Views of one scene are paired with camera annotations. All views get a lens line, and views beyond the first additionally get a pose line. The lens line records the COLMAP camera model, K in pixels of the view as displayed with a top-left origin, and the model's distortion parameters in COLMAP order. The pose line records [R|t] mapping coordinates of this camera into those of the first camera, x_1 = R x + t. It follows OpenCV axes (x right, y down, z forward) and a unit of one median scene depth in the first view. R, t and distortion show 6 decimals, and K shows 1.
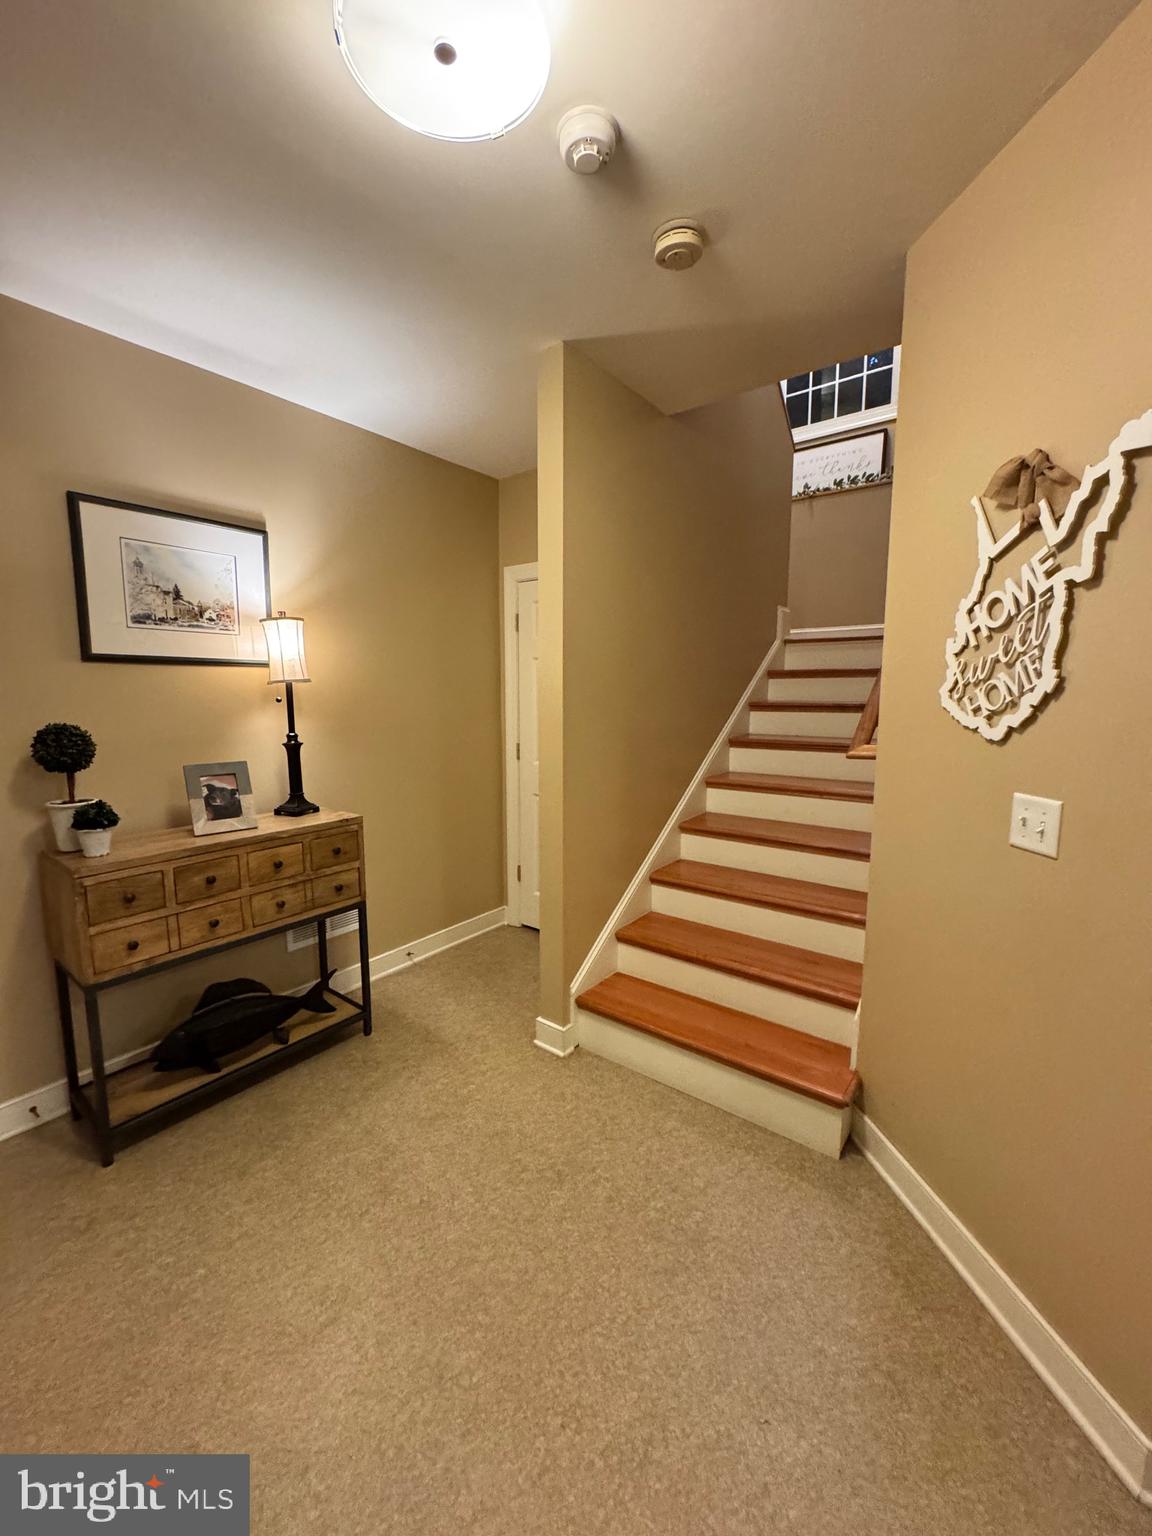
lens RADIAL K [[614.2, 0, 572.8], [0, 614.2, 766.9], [0, 0, 1]] dist [-0.000541, 0.000665]
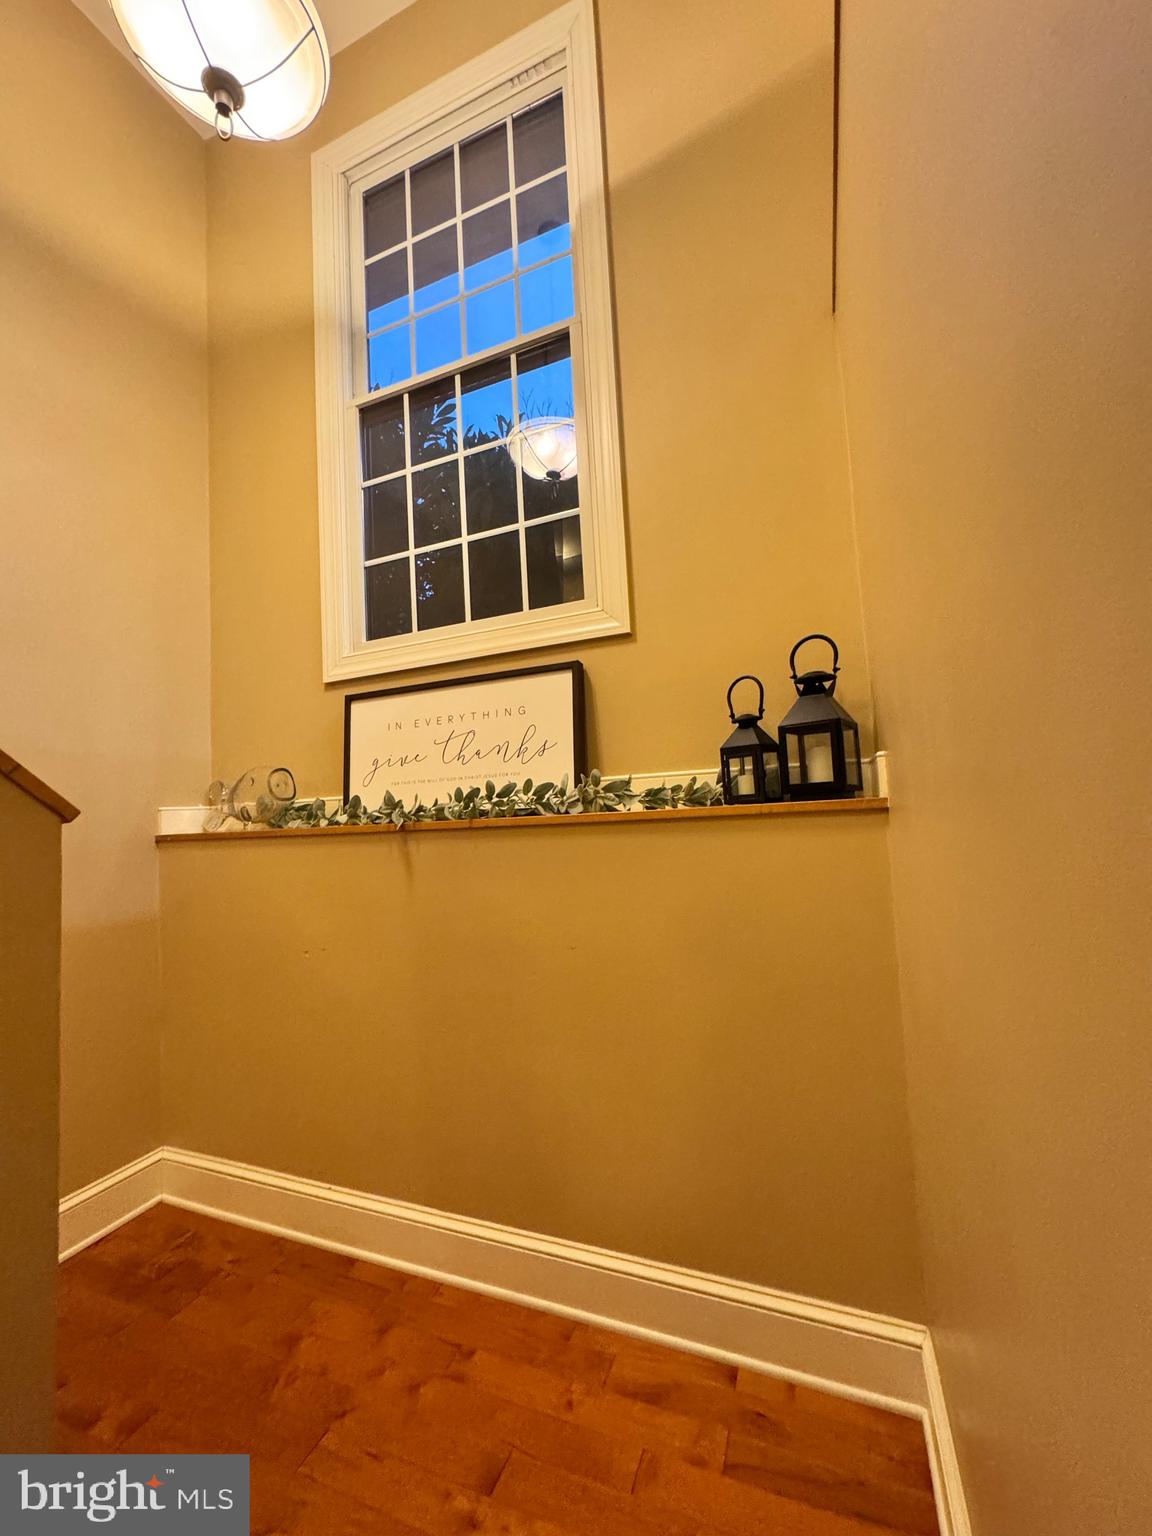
lens RADIAL K [[614.2, 0, 578.3], [0, 614.2, 772.6], [0, 0, 1]] dist [-0.000541, 0.000665]
pose [[0.963751, -0.028720, 0.265254, 0.401754], [0.083943, 0.976341, -0.199276, -0.402886], [-0.253256, 0.214319, 0.943361, 0.652661]]
